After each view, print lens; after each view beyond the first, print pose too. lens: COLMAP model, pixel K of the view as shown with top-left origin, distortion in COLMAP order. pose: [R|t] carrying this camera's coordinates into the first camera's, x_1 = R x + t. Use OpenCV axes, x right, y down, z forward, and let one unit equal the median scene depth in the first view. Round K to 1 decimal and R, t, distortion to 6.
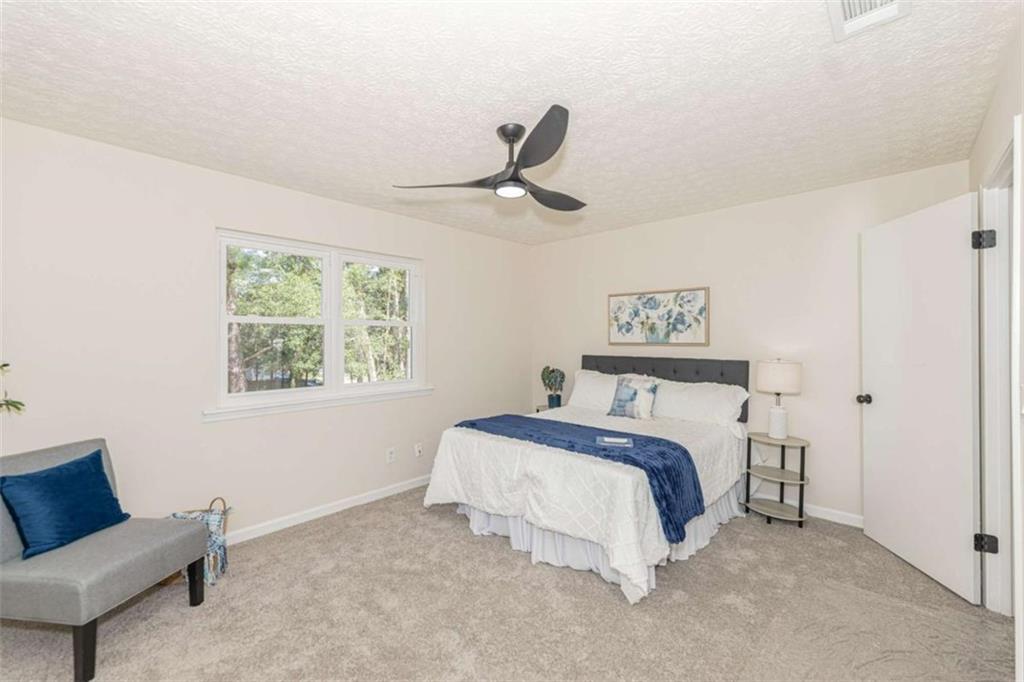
lens RADIAL K [[409.7, 0, 511.7], [0, 409.7, 340.5], [0, 0, 1]] dist [0.000529, 0.000158]
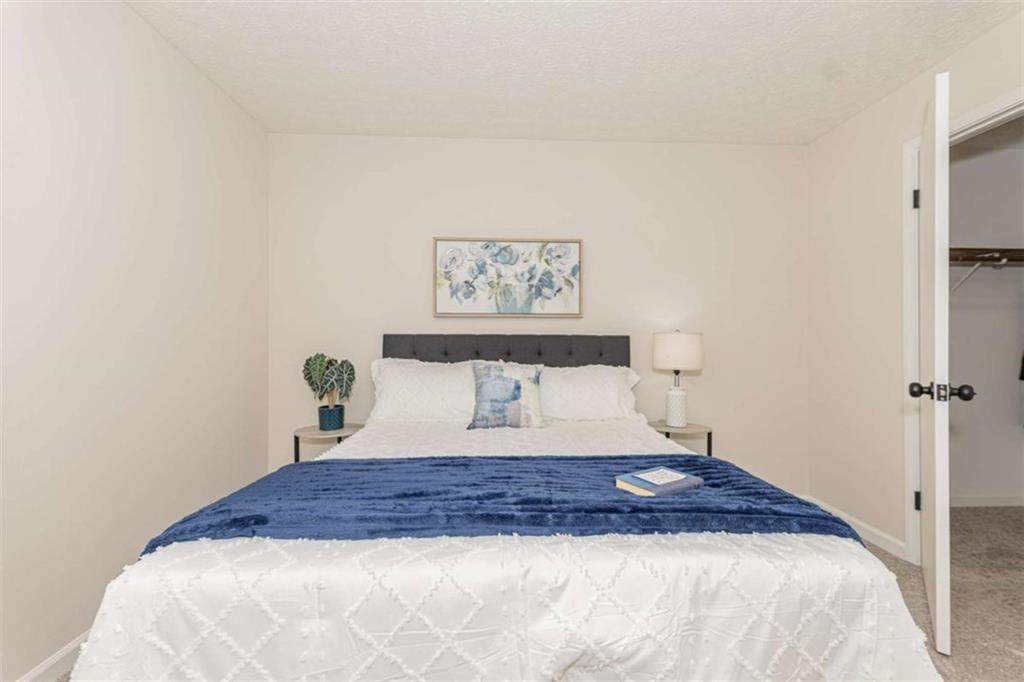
lens RADIAL K [[409.7, 0, 511.8], [0, 409.7, 339.8], [0, 0, 1]] dist [0.000529, 0.000158]
pose [[0.700536, 0.006278, 0.713589, -0.143411], [-0.000991, 0.999969, -0.007826, 0.057078], [-0.713616, 0.004775, 0.700521, 0.527640]]
